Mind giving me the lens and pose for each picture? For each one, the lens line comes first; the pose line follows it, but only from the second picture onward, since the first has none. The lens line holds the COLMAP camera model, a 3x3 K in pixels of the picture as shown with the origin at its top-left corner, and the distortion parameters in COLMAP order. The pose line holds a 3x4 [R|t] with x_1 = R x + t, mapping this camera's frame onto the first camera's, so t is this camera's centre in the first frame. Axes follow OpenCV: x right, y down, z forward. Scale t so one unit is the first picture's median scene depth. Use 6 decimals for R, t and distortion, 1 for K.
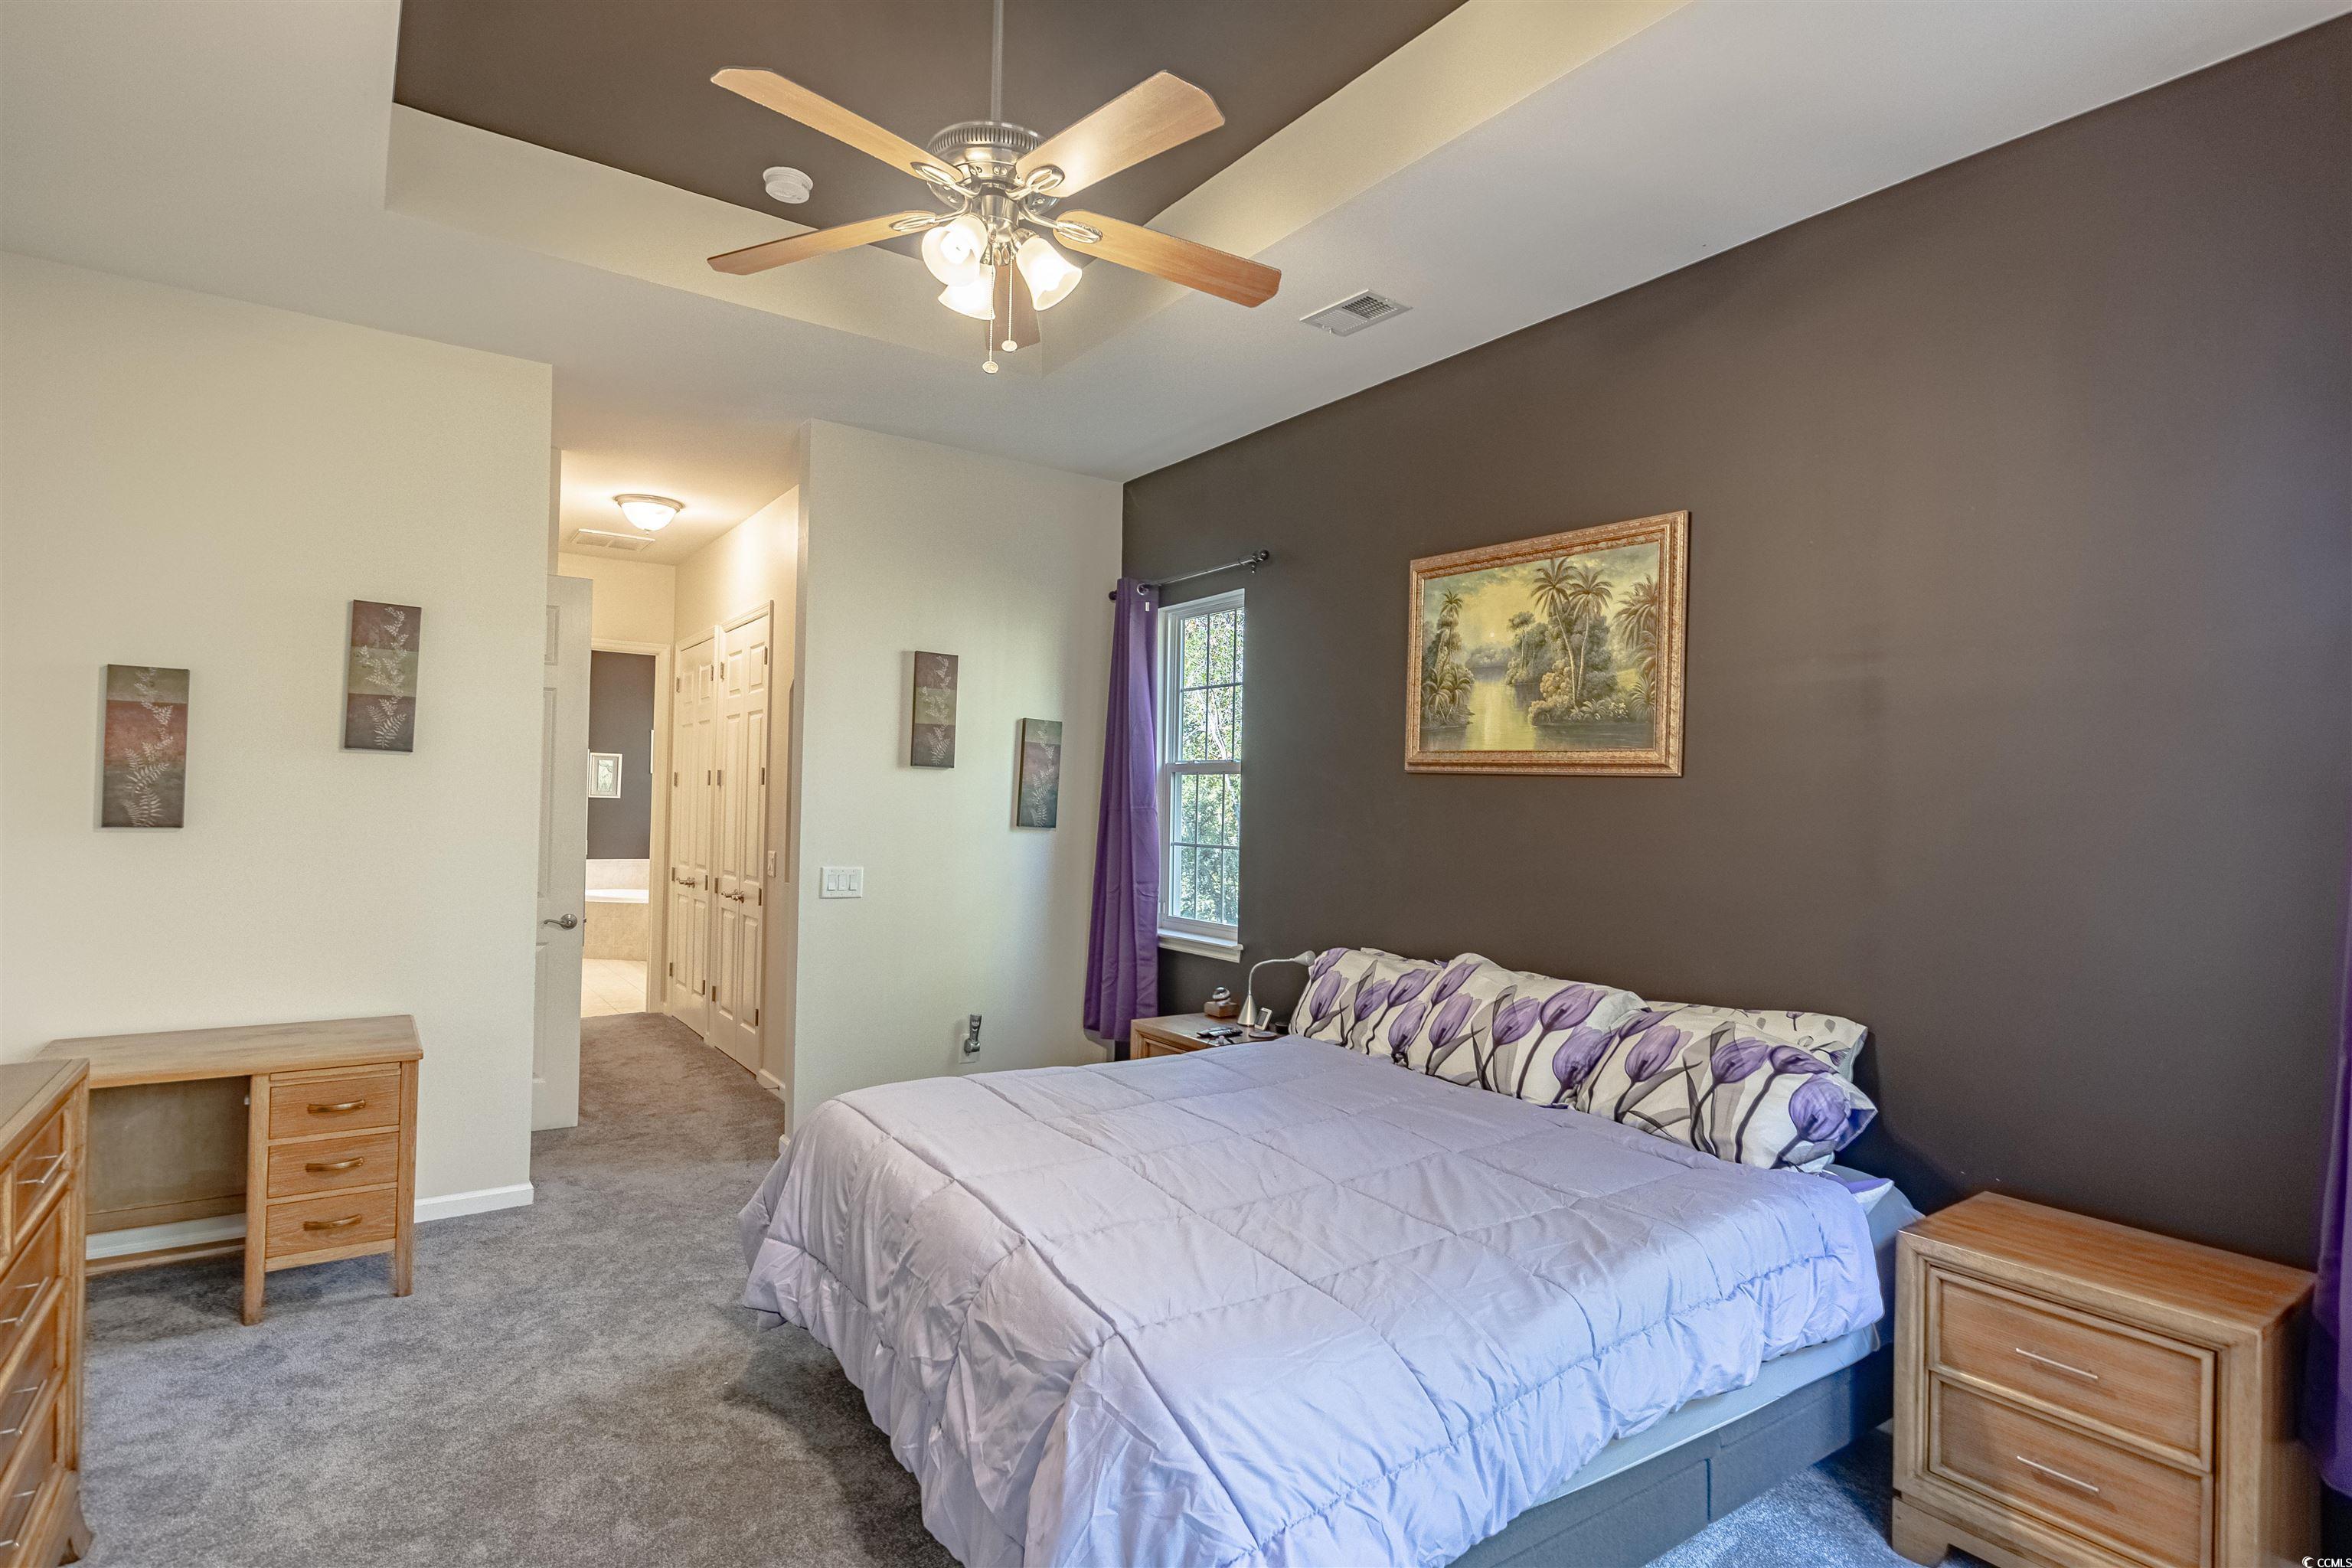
lens RADIAL K [[1164.0, 0, 1176.0], [0, 1164.0, 784.0], [0, 0, 1]] dist [0.002680, 0.000631]
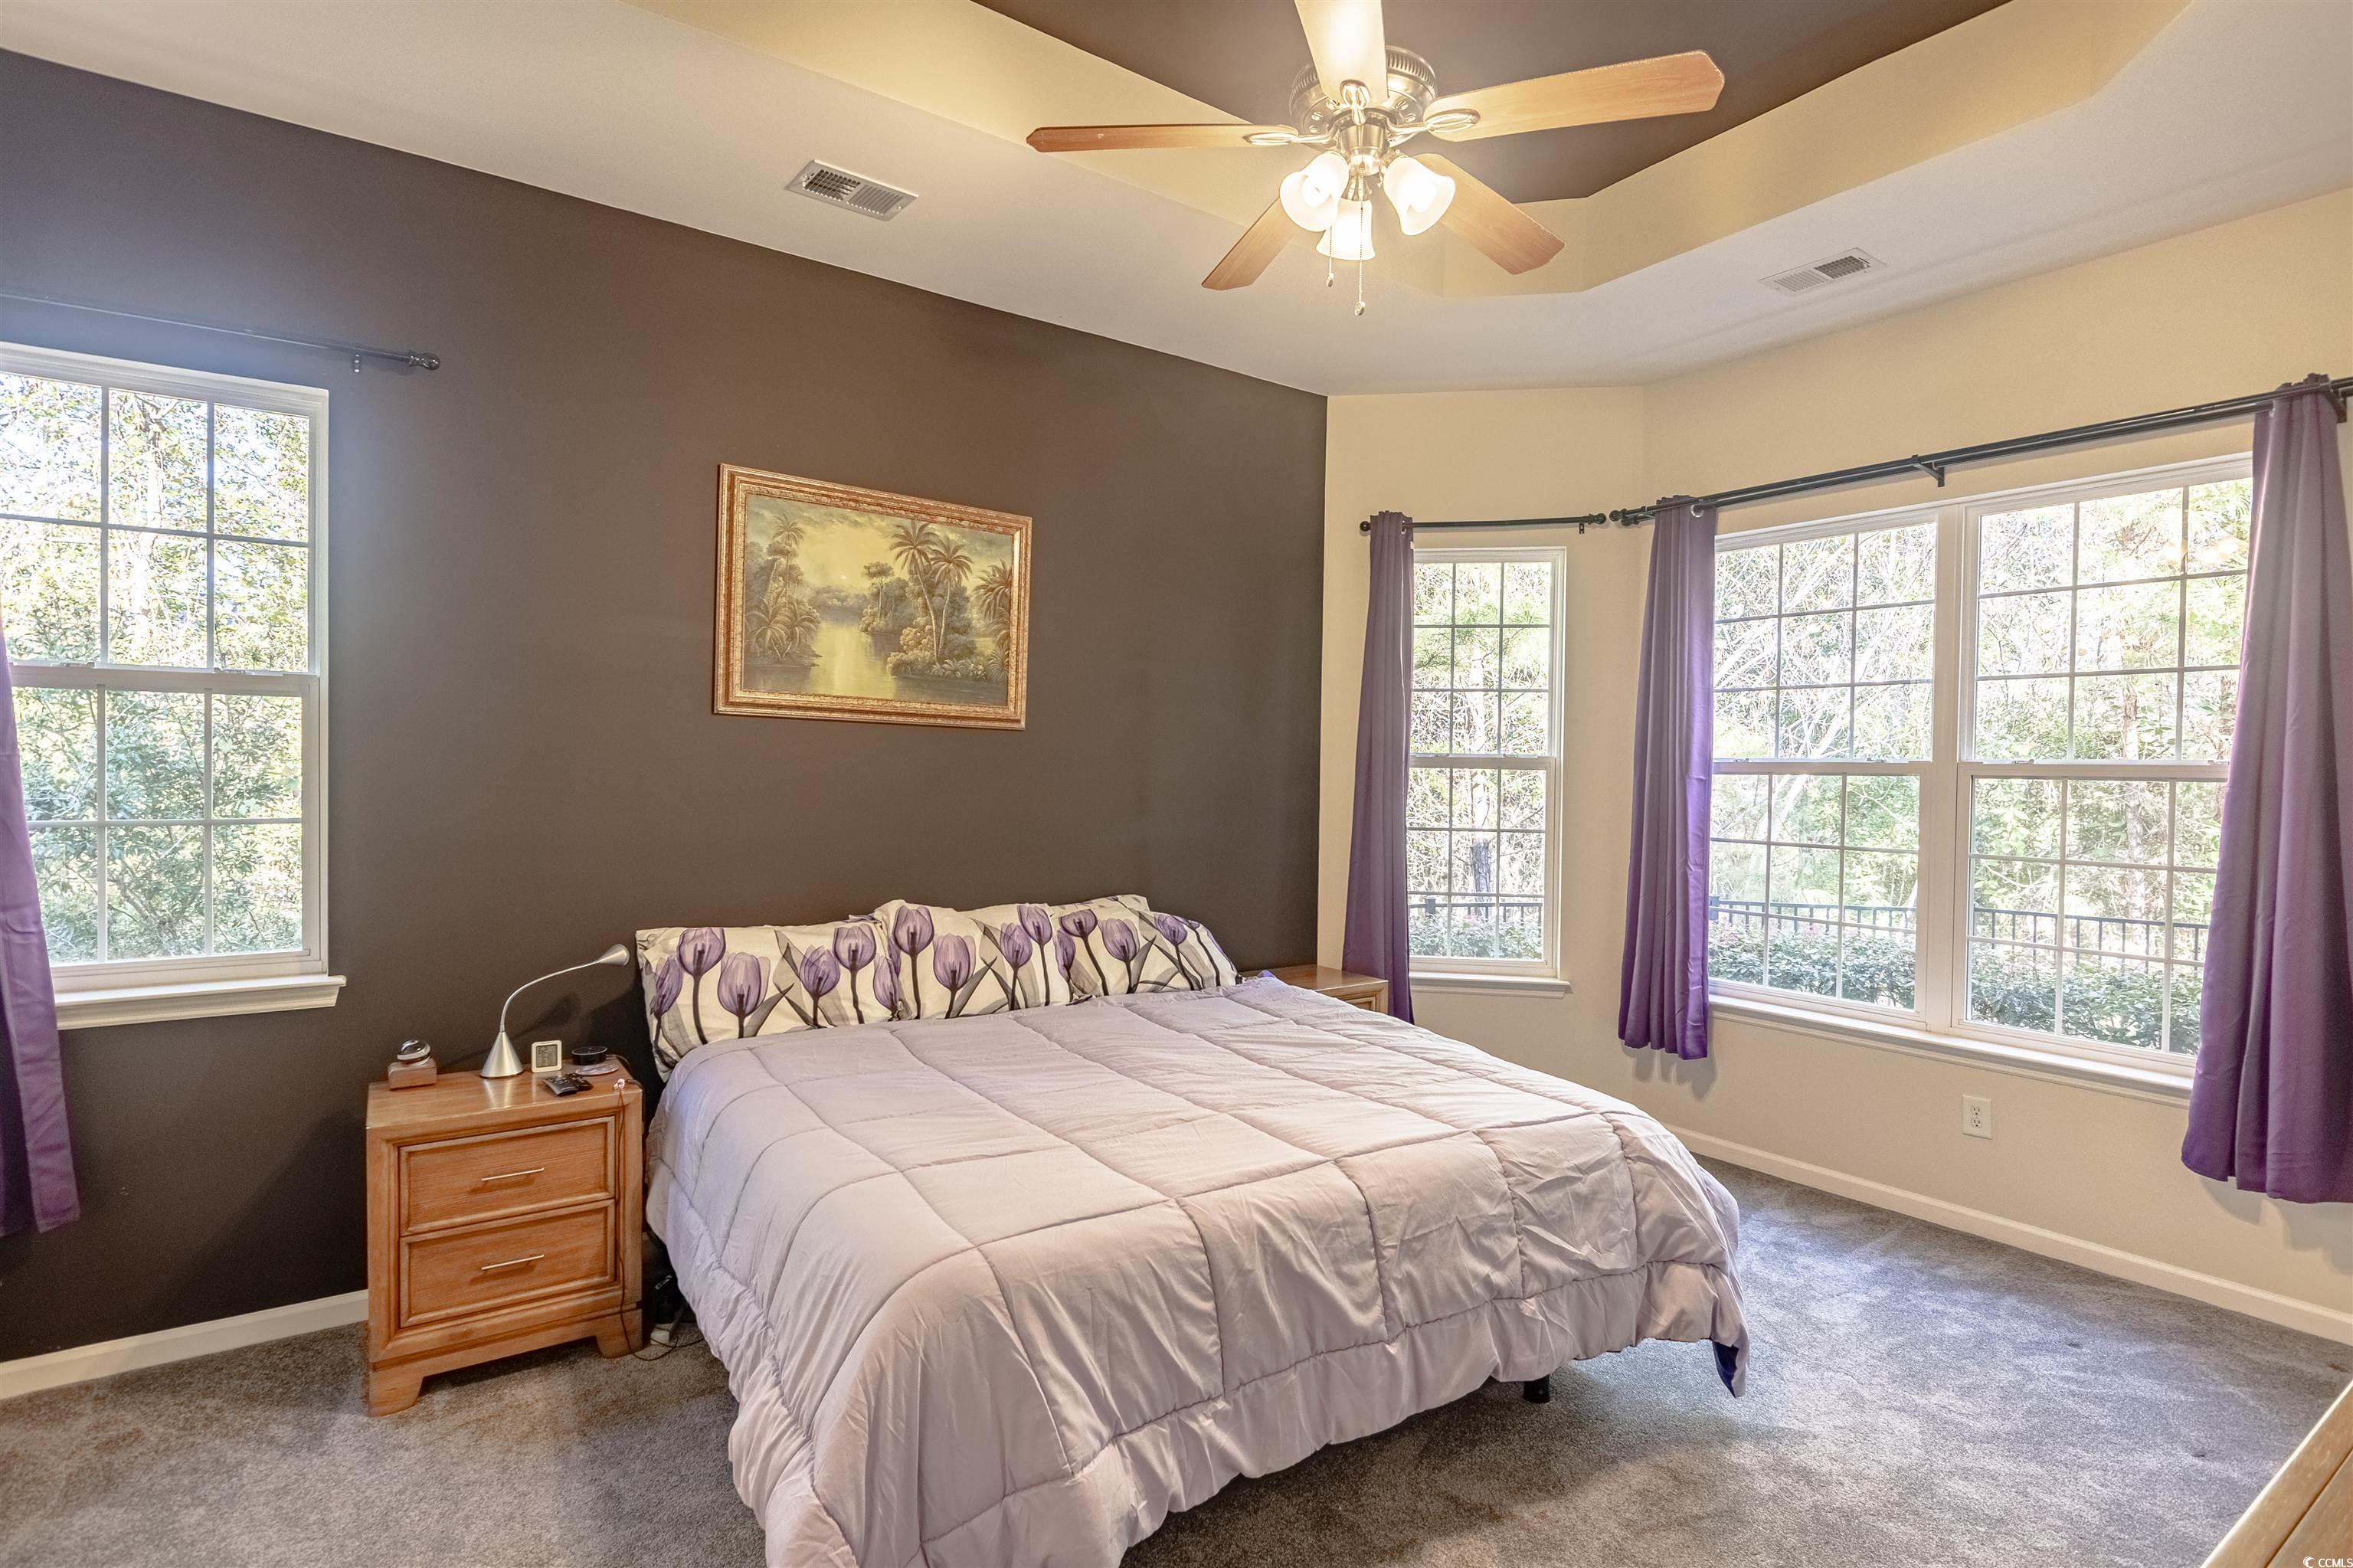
lens RADIAL K [[1164.6, 0, 1176.5], [0, 1164.6, 784.0], [0, 0, 1]] dist [0.002680, 0.000631]
pose [[0.008758, -0.030874, 0.999485, -0.741838], [-0.027008, 0.999151, 0.031100, 0.007229], [-0.999597, -0.027266, 0.007917, 0.746399]]
